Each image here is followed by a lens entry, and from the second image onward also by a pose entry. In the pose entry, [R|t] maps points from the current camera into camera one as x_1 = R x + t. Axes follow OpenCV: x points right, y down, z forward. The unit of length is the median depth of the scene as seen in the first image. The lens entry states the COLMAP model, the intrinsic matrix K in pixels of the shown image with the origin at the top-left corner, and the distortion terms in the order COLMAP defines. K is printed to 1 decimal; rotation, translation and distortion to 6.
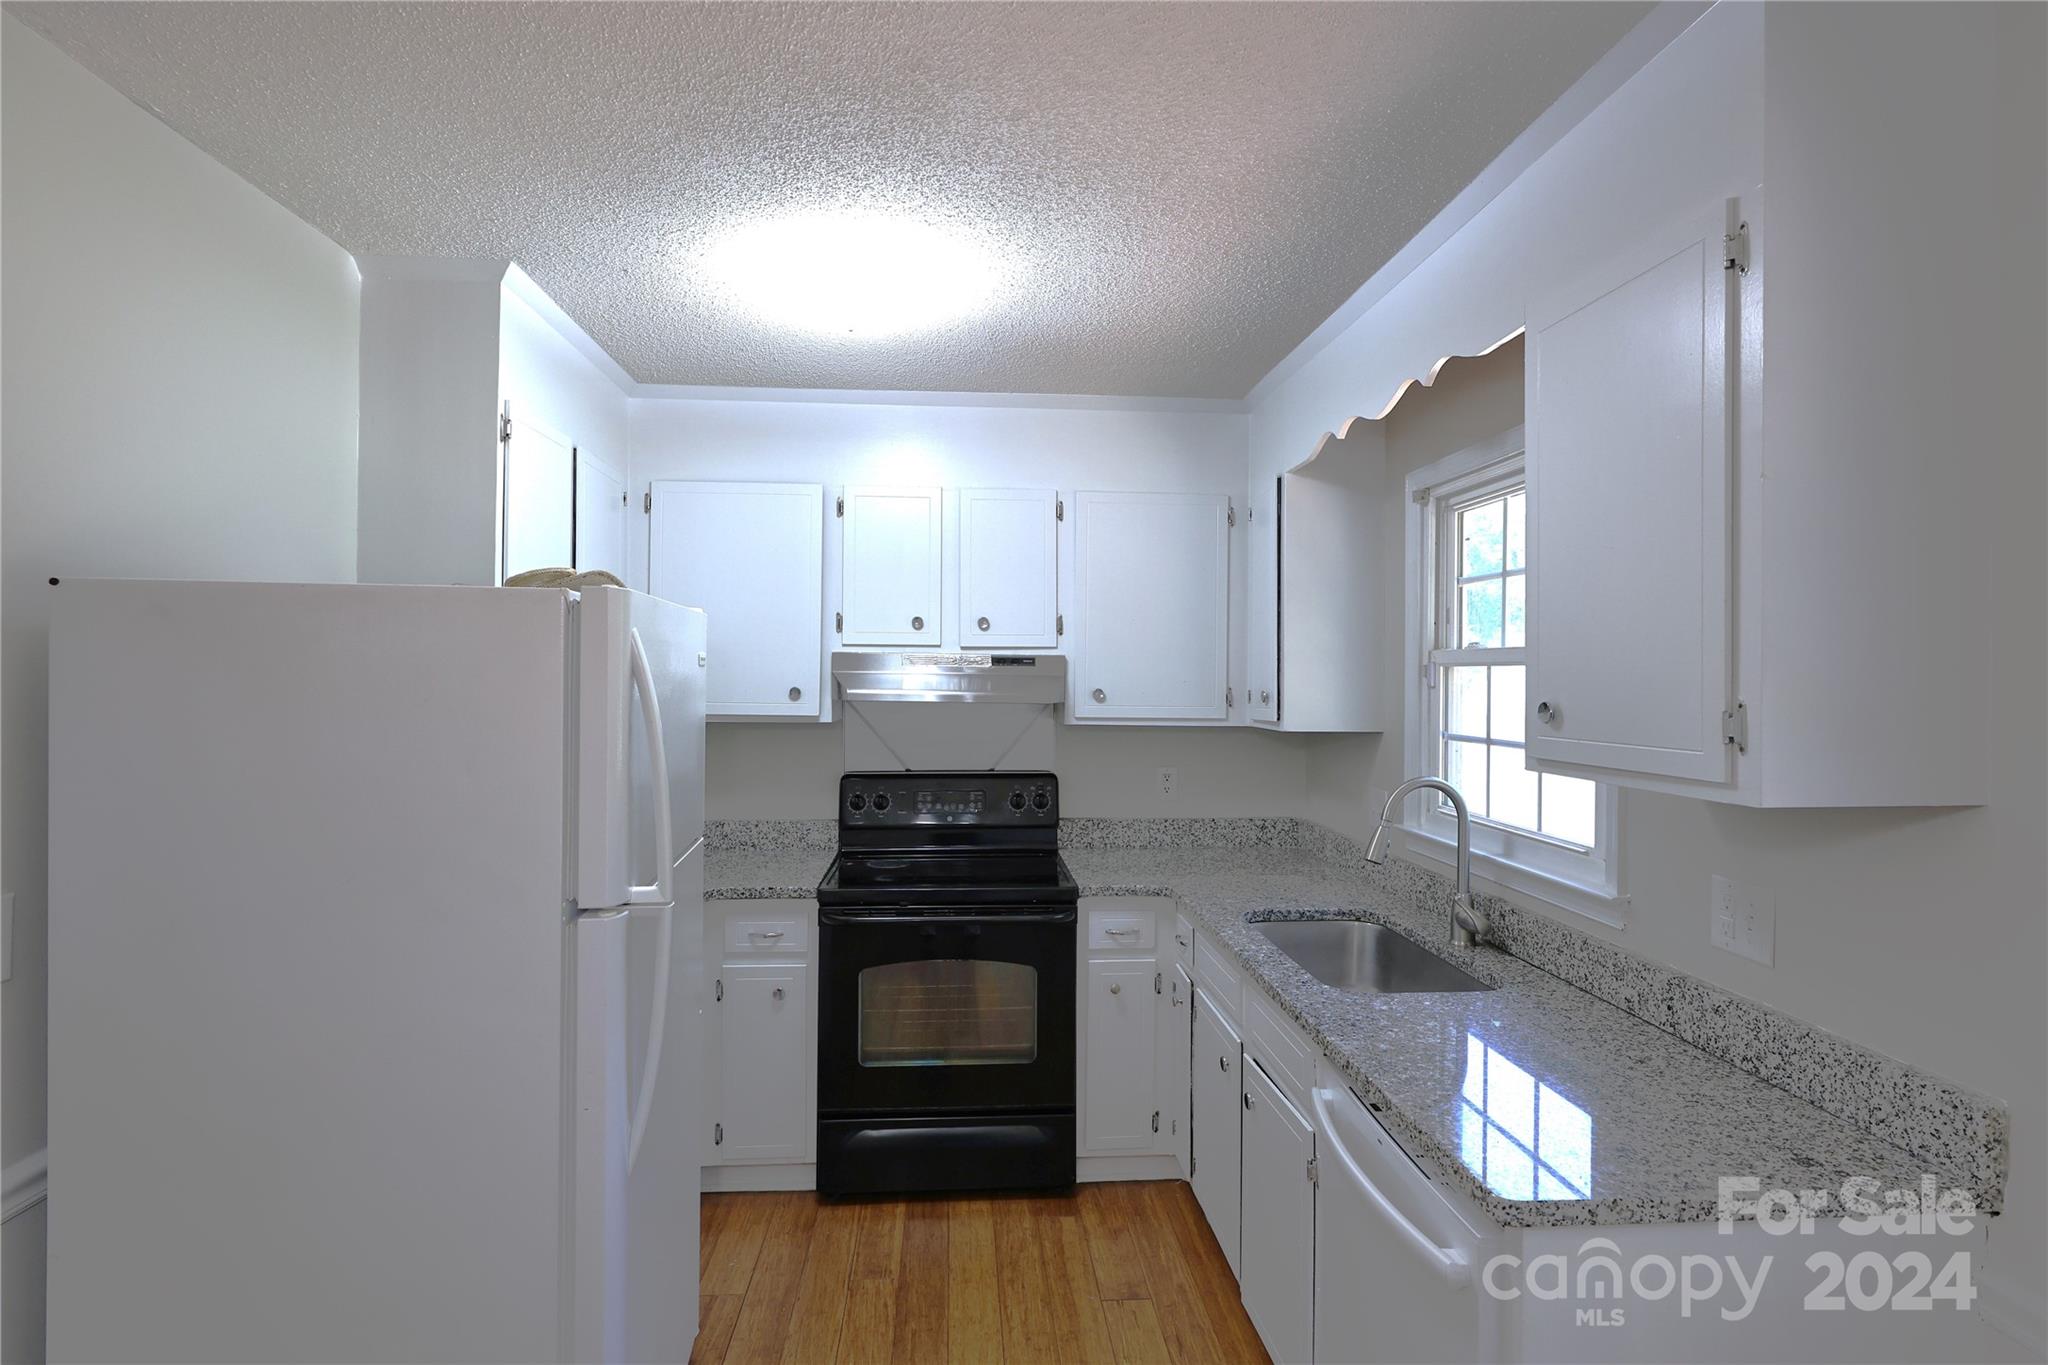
lens RADIAL K [[990.4, 0, 1020.4], [0, 990.4, 683.2], [0, 0, 1]] dist [0.001733, -0.000204]
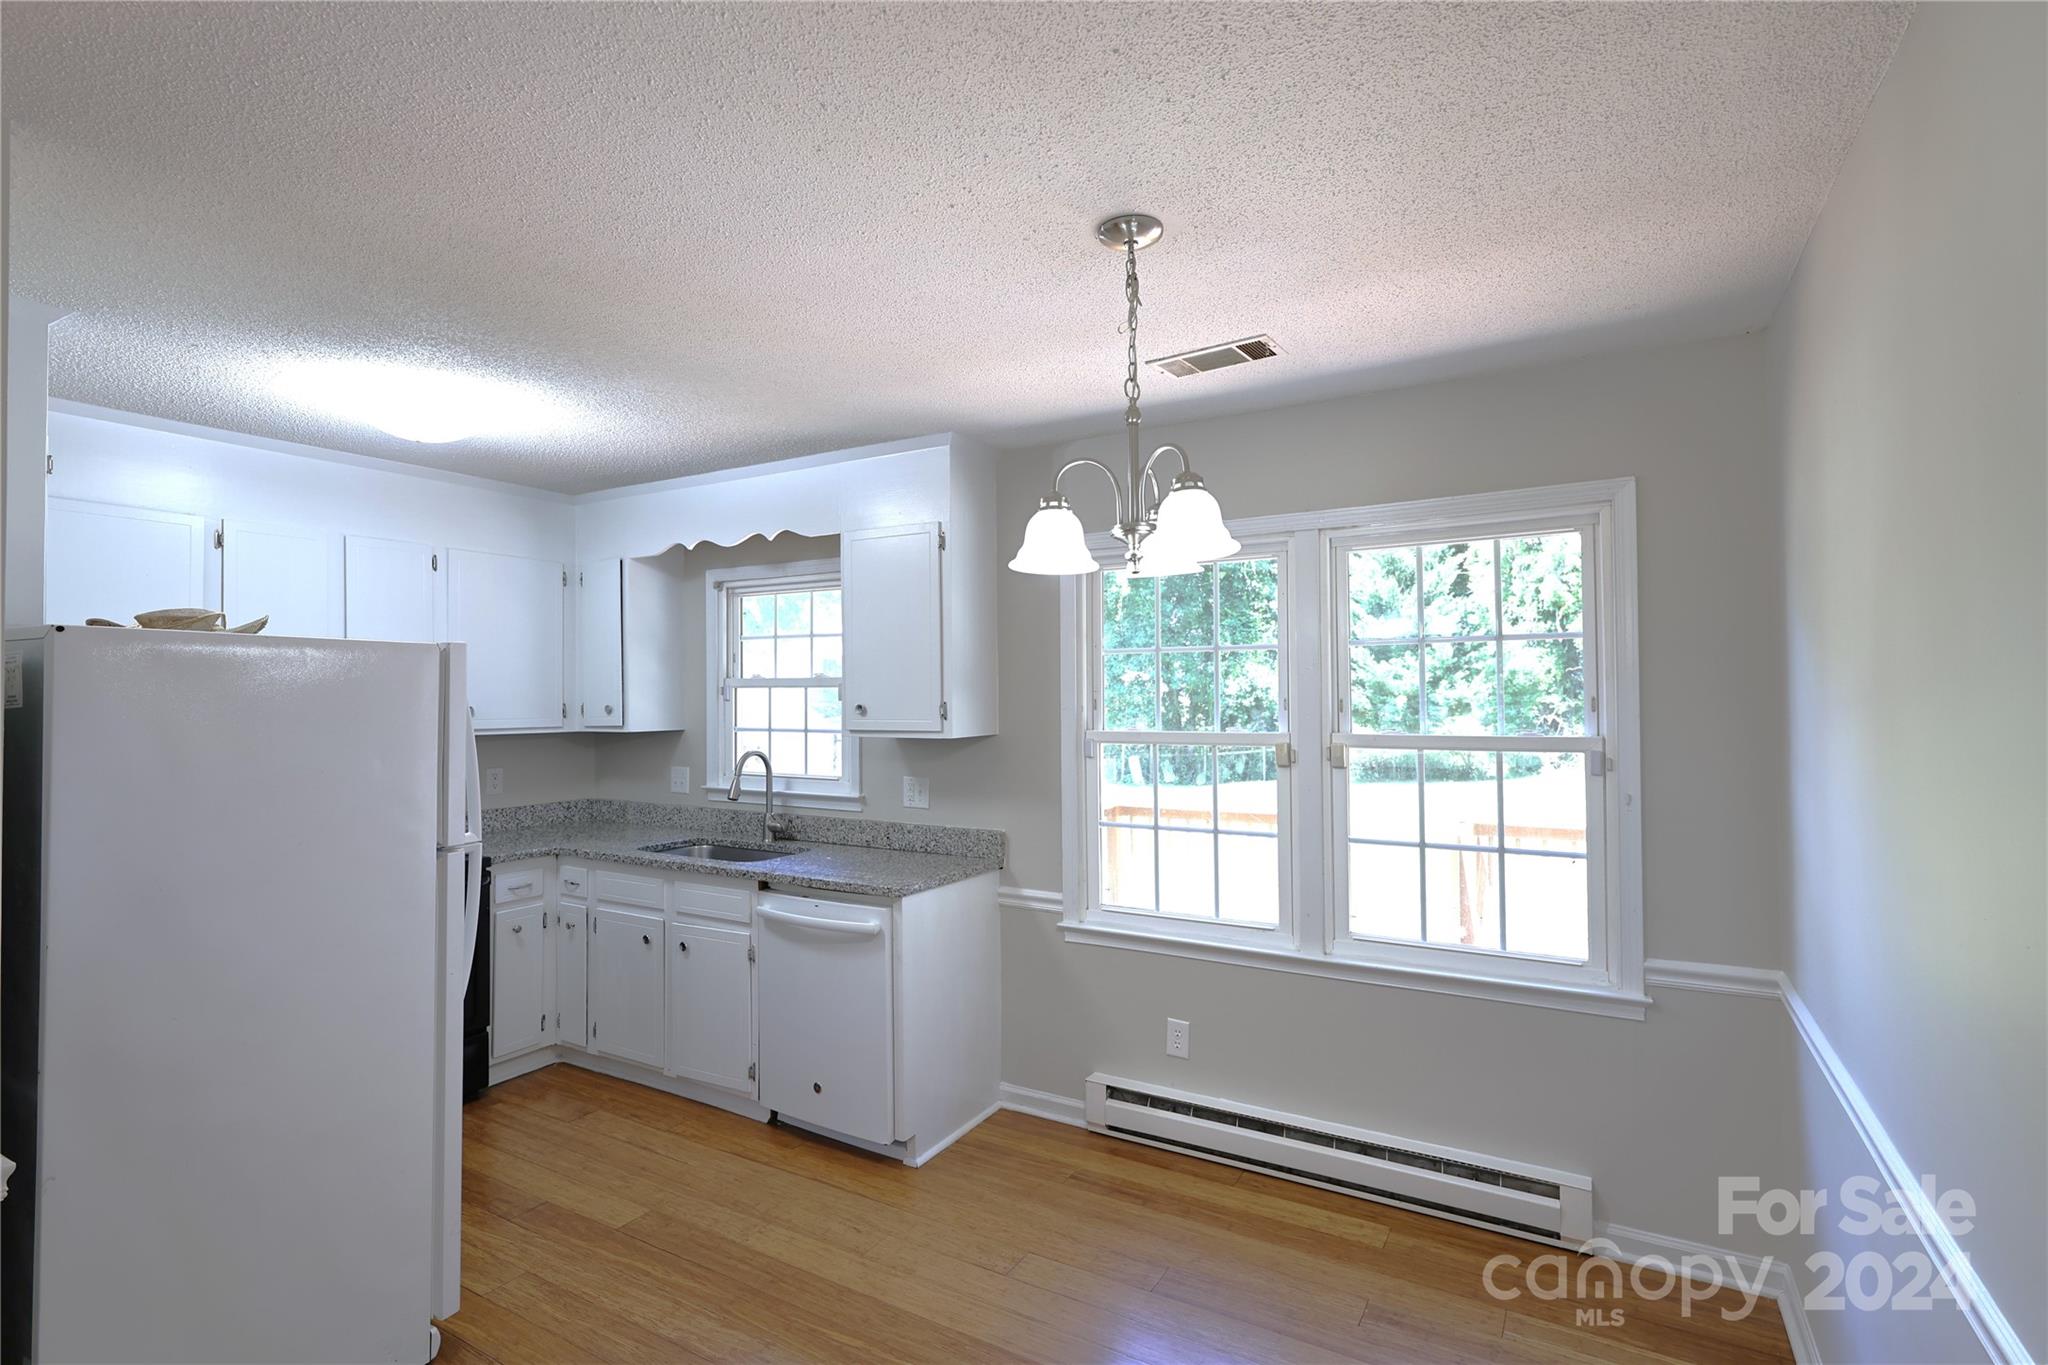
lens RADIAL K [[990.4, 0, 1020.4], [0, 990.4, 683.2], [0, 0, 1]] dist [0.001733, -0.000204]
pose [[0.565610, -0.000386, 0.824673, -0.681462], [0.015212, 0.999835, -0.009966, -0.001302], [-0.824532, 0.018182, 0.565523, -0.355627]]
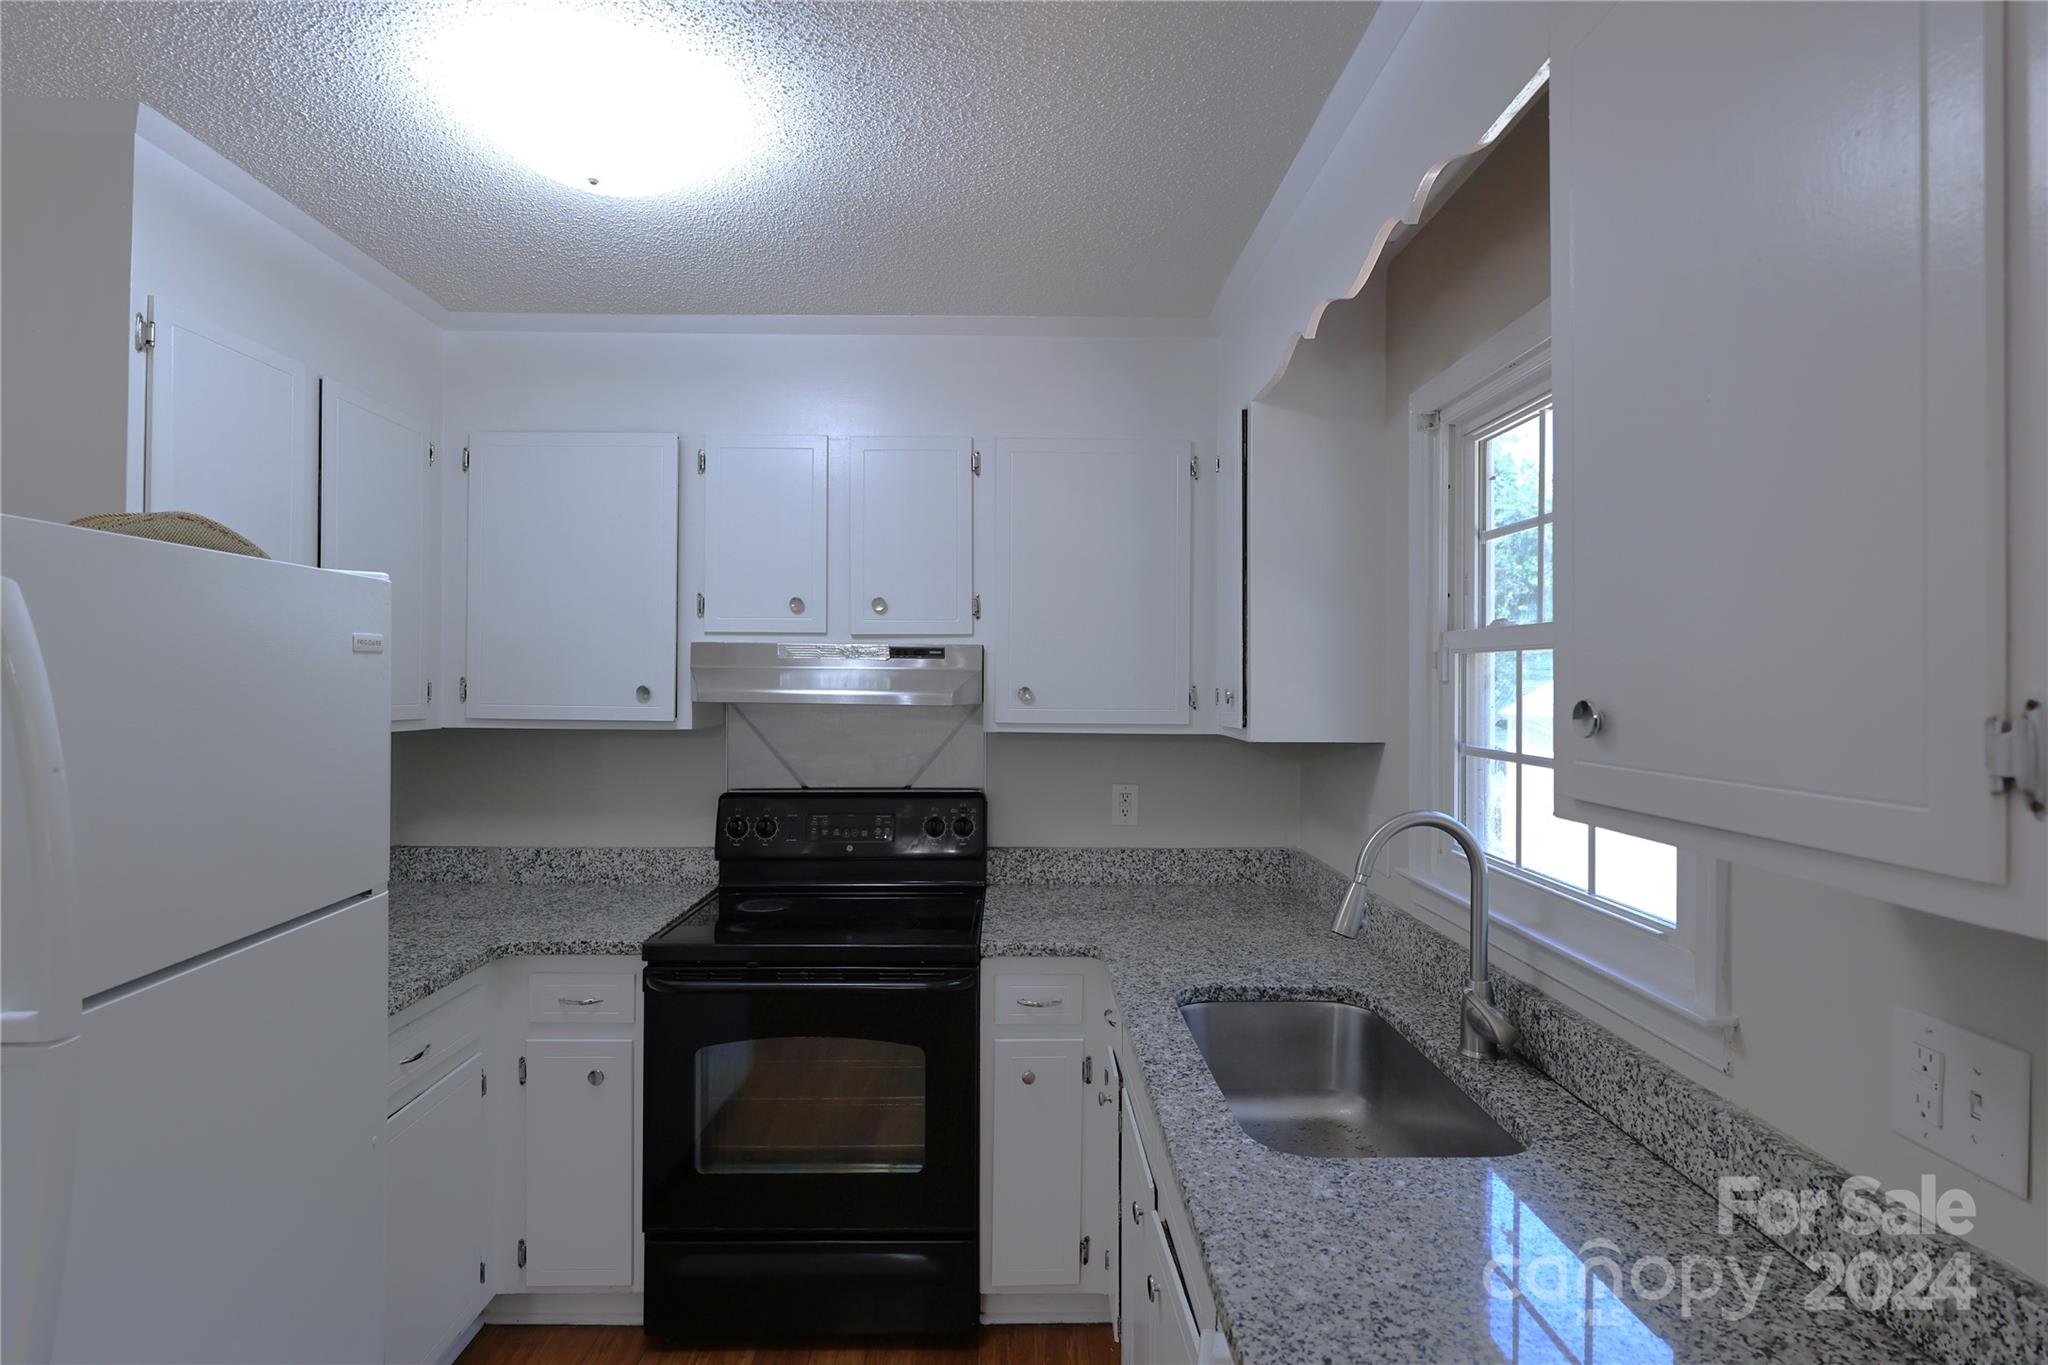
lens RADIAL K [[990.4, 0, 1020.4], [0, 990.4, 683.2], [0, 0, 1]] dist [0.001733, -0.000204]
pose [[0.998311, -0.002371, -0.058051, 0.145344], [0.002184, 0.999992, -0.003275, 0.006363], [0.058059, 0.003143, 0.998308, 0.252080]]
